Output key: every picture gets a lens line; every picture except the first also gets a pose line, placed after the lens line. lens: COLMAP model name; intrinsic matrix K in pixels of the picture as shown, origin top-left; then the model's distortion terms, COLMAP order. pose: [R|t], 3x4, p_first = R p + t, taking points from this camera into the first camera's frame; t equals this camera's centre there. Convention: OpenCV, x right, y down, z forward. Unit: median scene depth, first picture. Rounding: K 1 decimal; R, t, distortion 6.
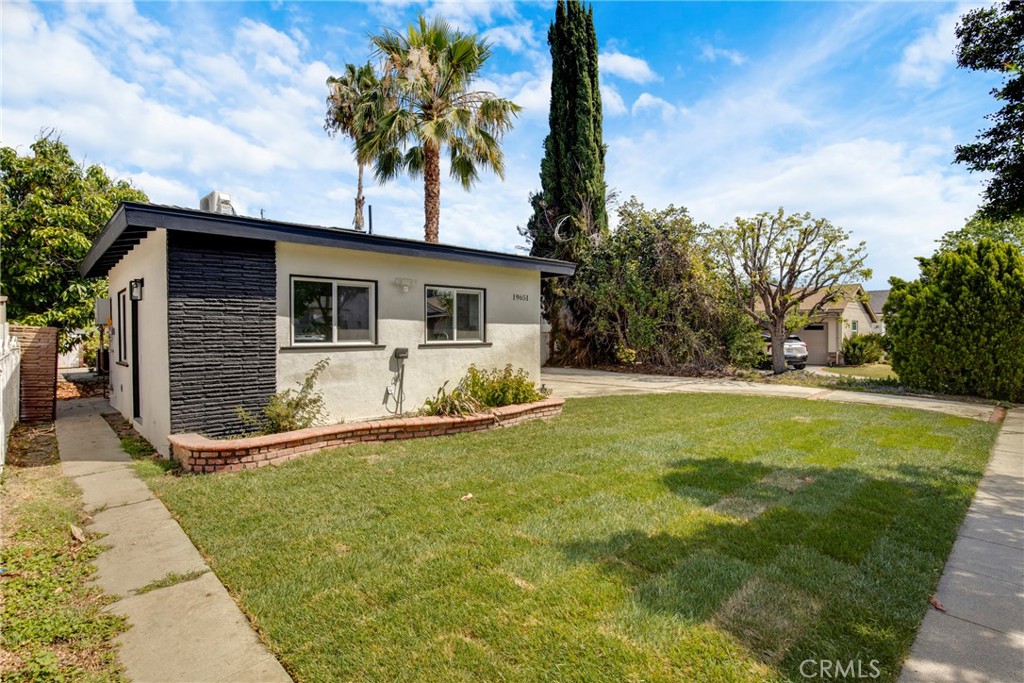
lens RADIAL K [[494.3, 0, 512.0], [0, 494.3, 341.5], [0, 0, 1]] dist [-0.019448, -0.000591]
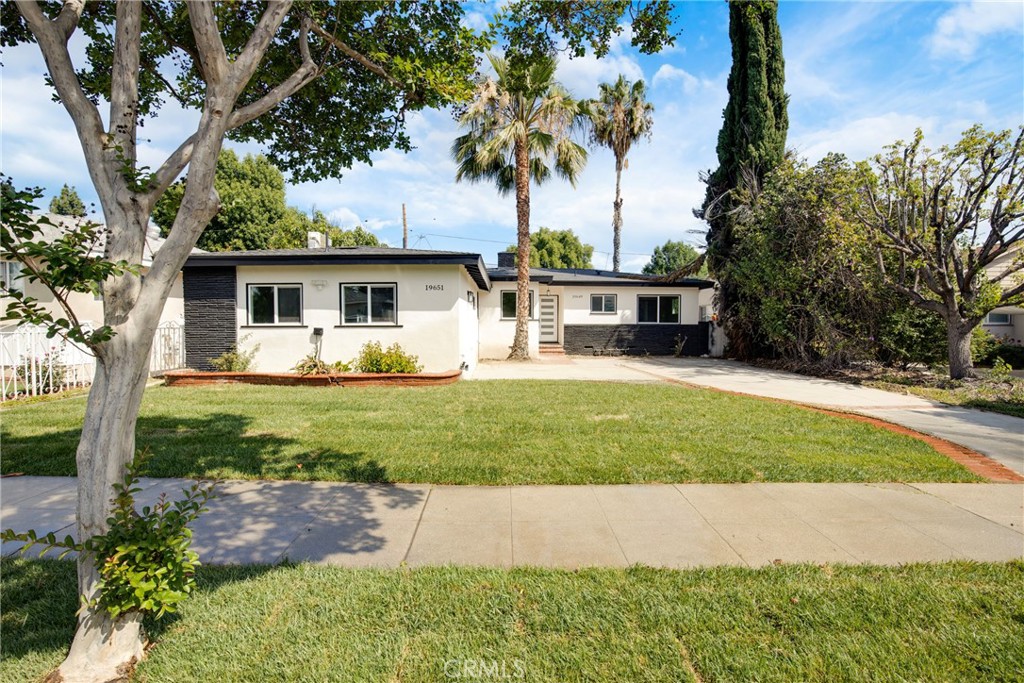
lens RADIAL K [[479.1, 0, 510.5], [0, 479.1, 338.4], [0, 0, 1]] dist [-0.015419, -0.000244]
pose [[0.758557, 0.008355, -0.651553, 0.985417], [-0.007145, 0.999964, 0.004504, 0.030240], [0.651567, 0.001239, 0.758590, 0.248195]]
